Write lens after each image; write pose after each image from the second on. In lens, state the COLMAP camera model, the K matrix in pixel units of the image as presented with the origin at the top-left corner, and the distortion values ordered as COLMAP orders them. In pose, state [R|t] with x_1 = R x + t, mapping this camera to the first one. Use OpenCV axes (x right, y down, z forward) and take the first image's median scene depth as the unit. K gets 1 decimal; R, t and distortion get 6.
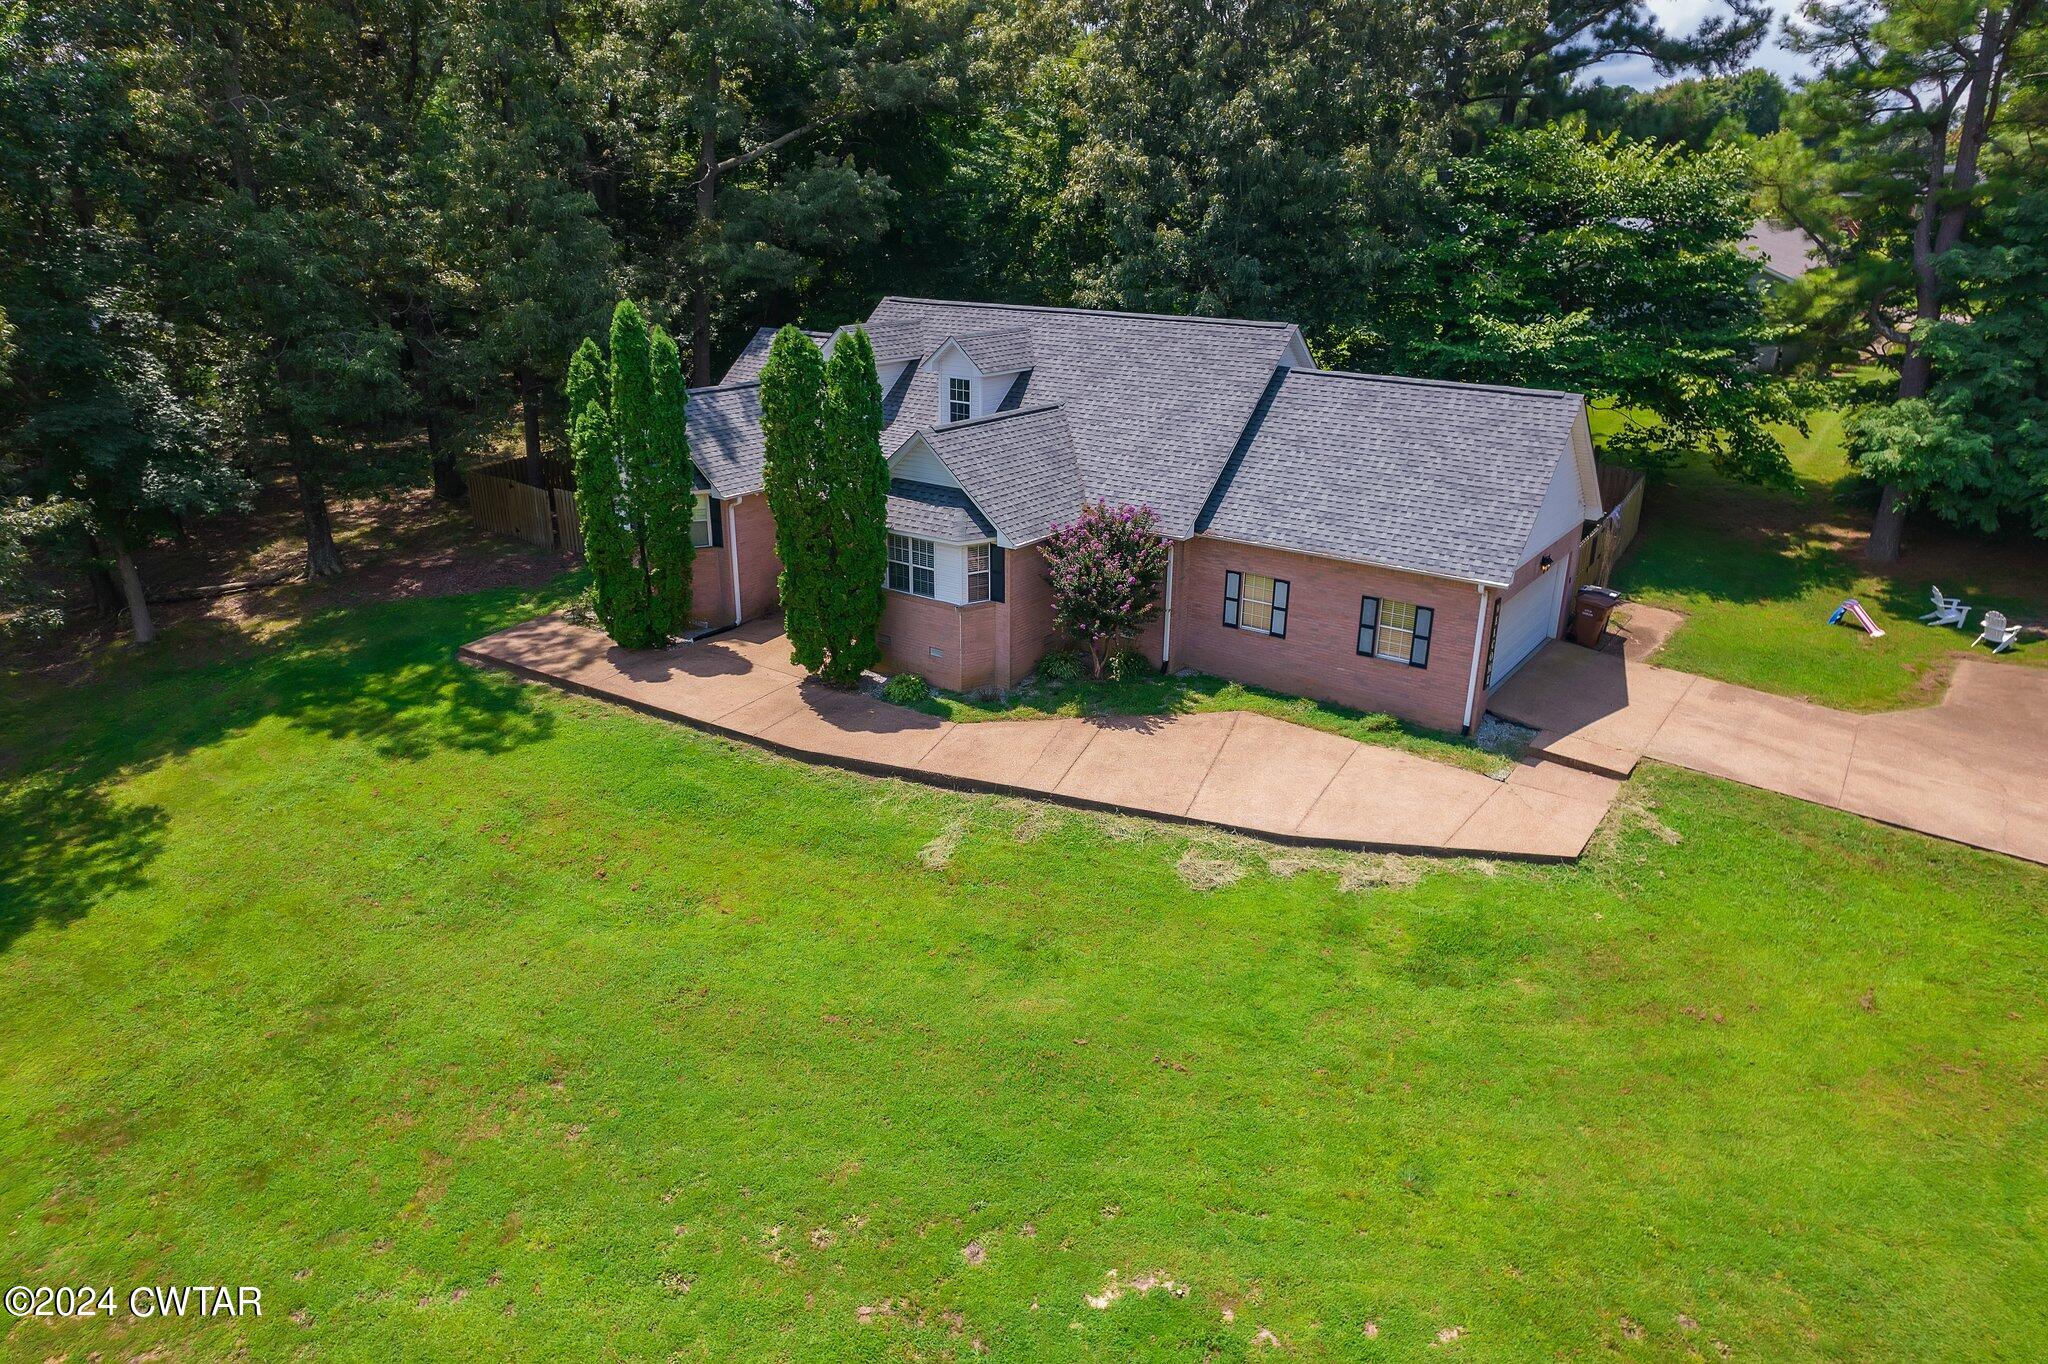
lens RADIAL K [[1312.9, 0, 1032.4], [0, 1312.9, 697.6], [0, 0, 1]] dist [-0.080289, 0.072649]
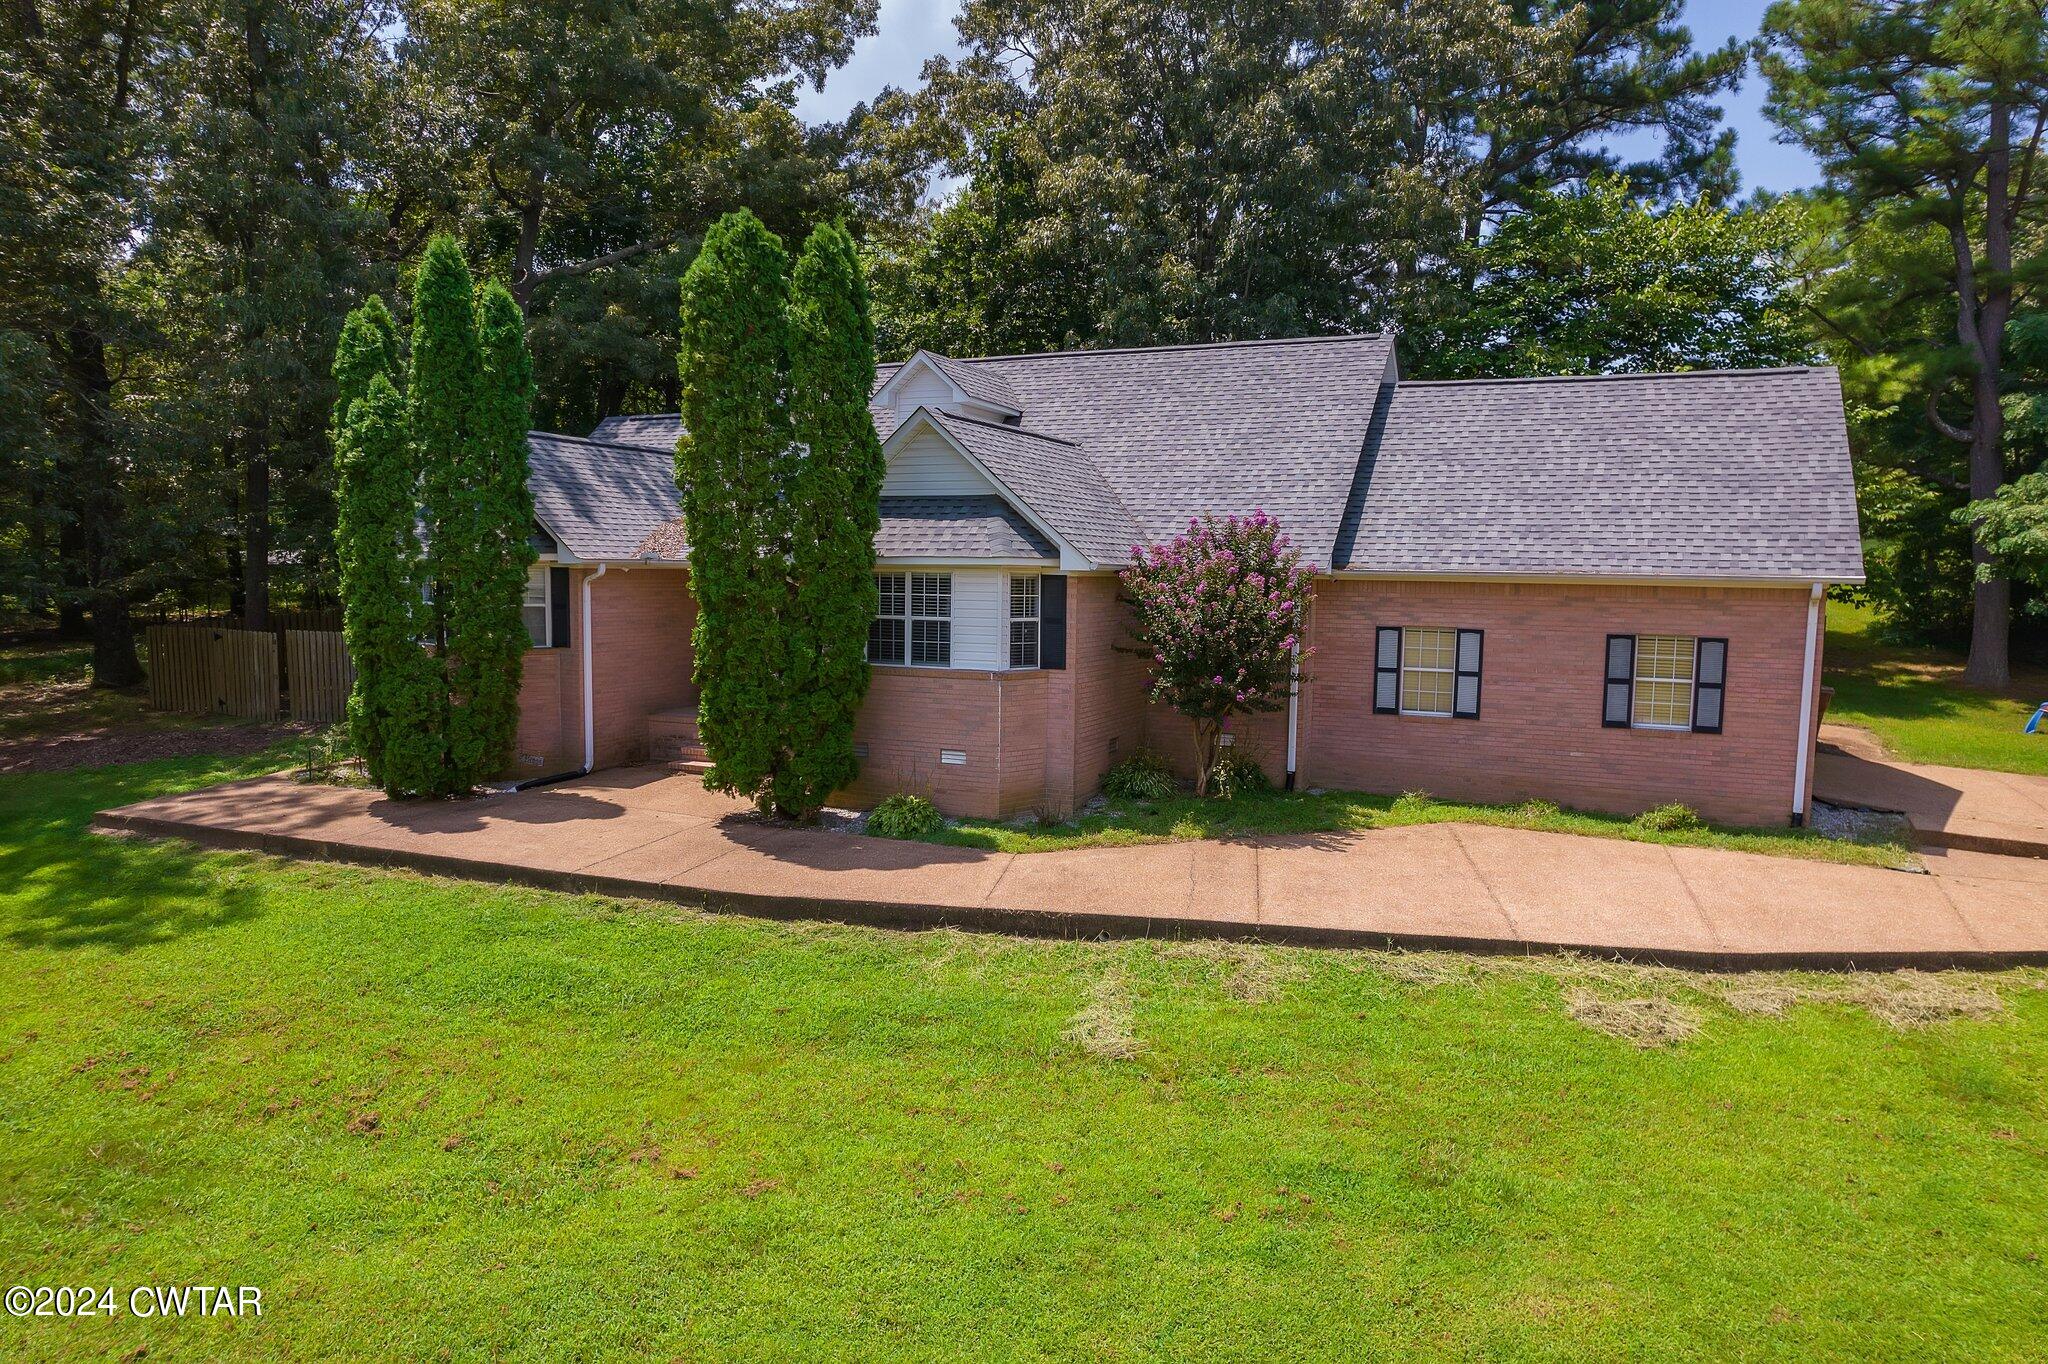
lens RADIAL K [[1312.9, 0, 1032.4], [0, 1312.9, 697.6], [0, 0, 1]] dist [-0.080289, 0.072649]
pose [[0.981625, -0.014932, 0.190237, -0.158093], [0.064725, 0.963888, -0.258322, 0.102383], [-0.179510, 0.265888, 0.947143, 0.421105]]
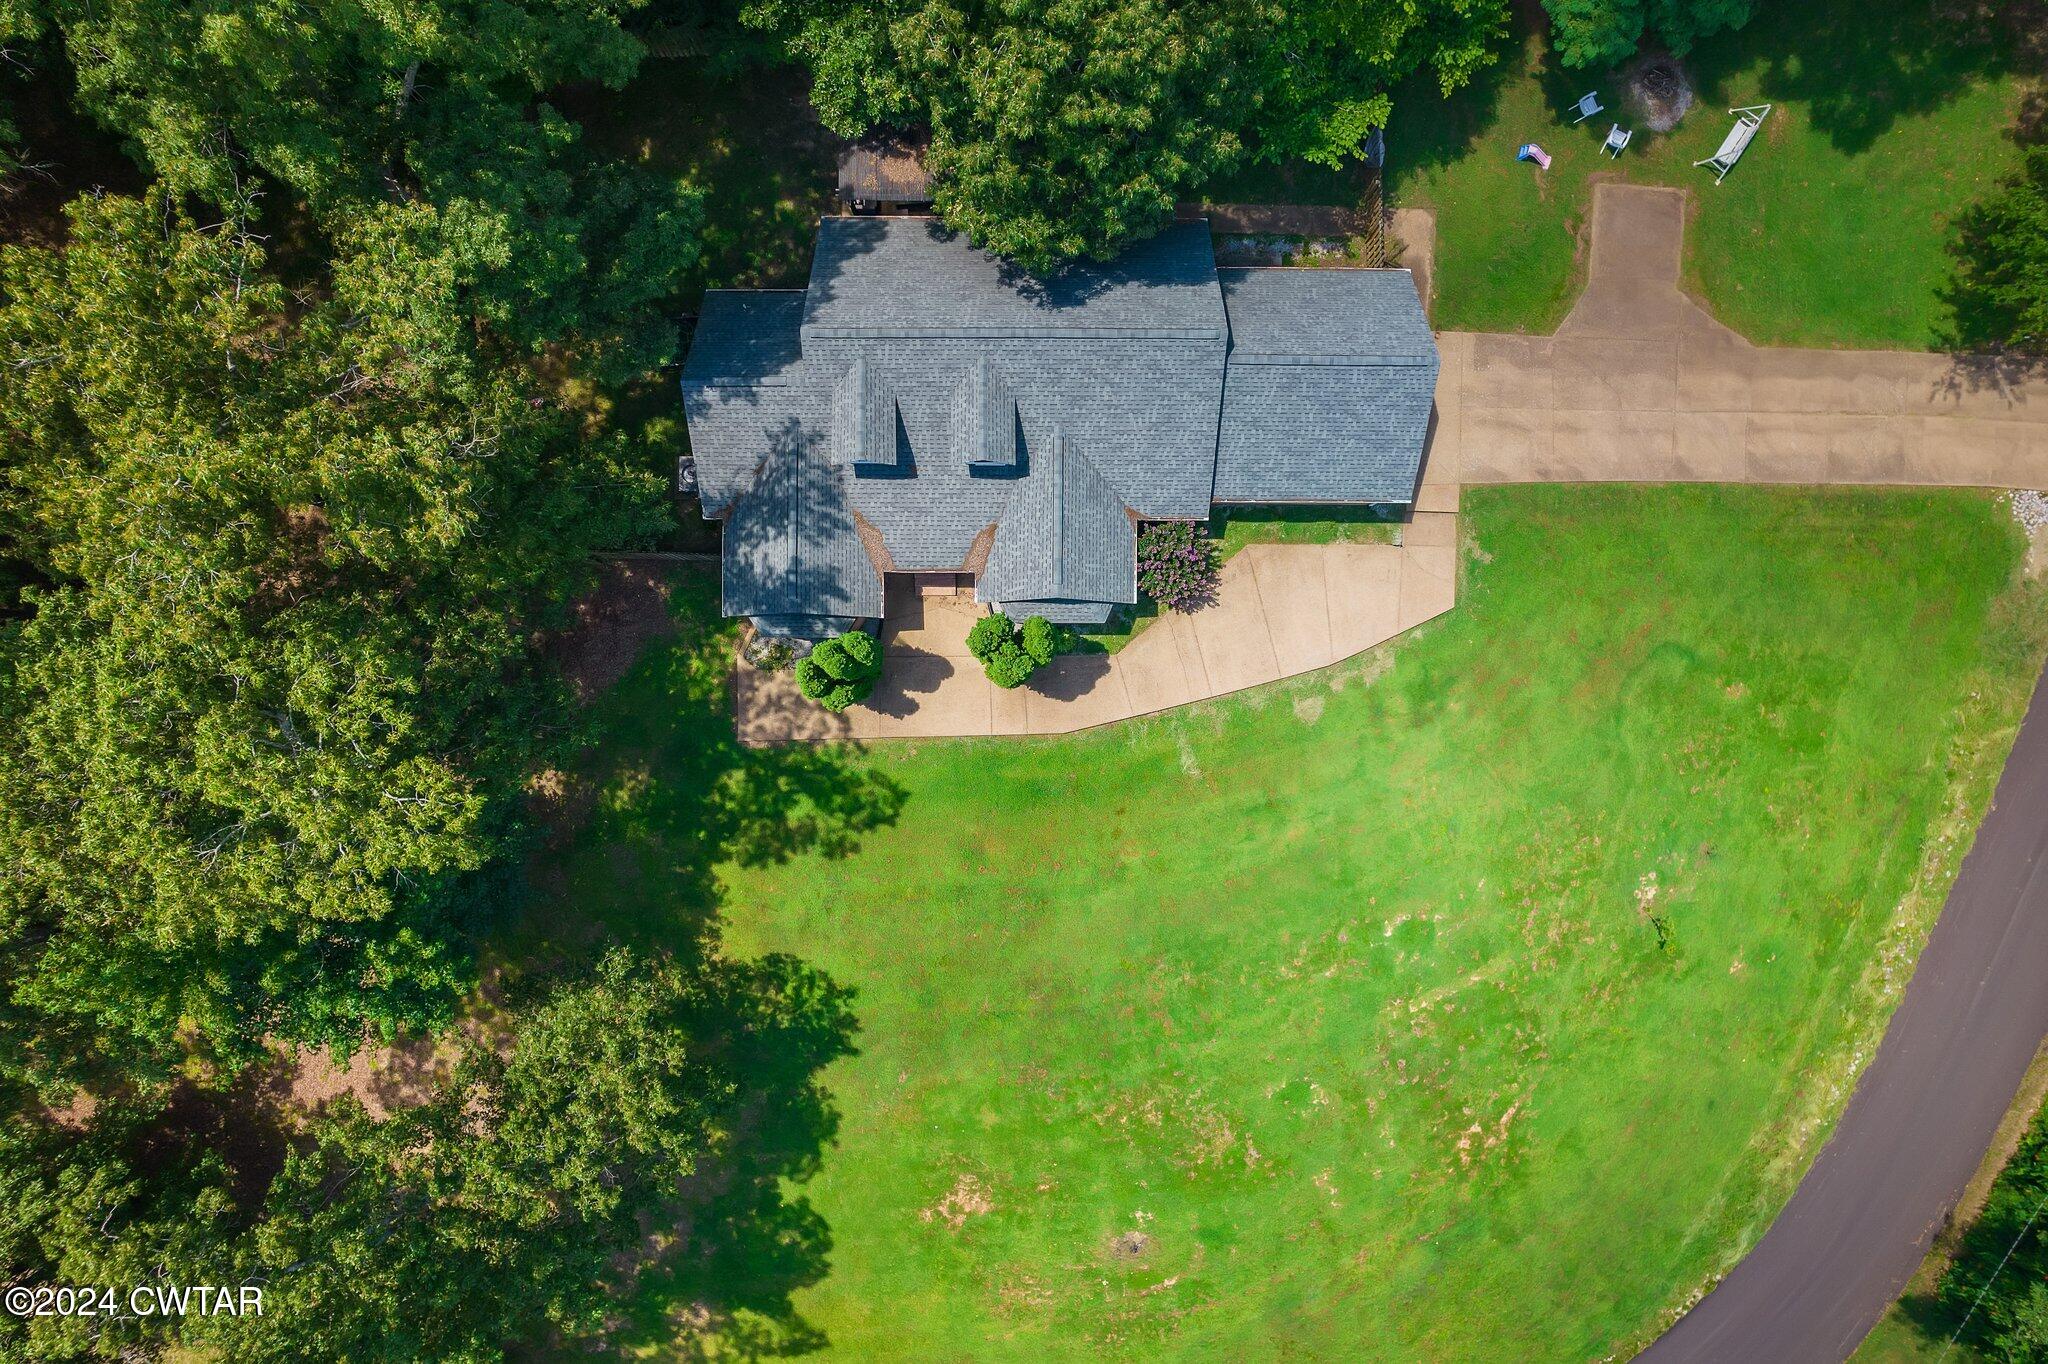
lens RADIAL K [[1312.9, 0, 1032.4], [0, 1312.9, 697.6], [0, 0, 1]] dist [-0.080289, 0.072649]
pose [[0.814915, -0.579576, 0.002326, -0.178743], [0.205983, 0.293370, 0.933544, -1.546891], [-0.541742, -0.760280, 0.358455, 0.404284]]
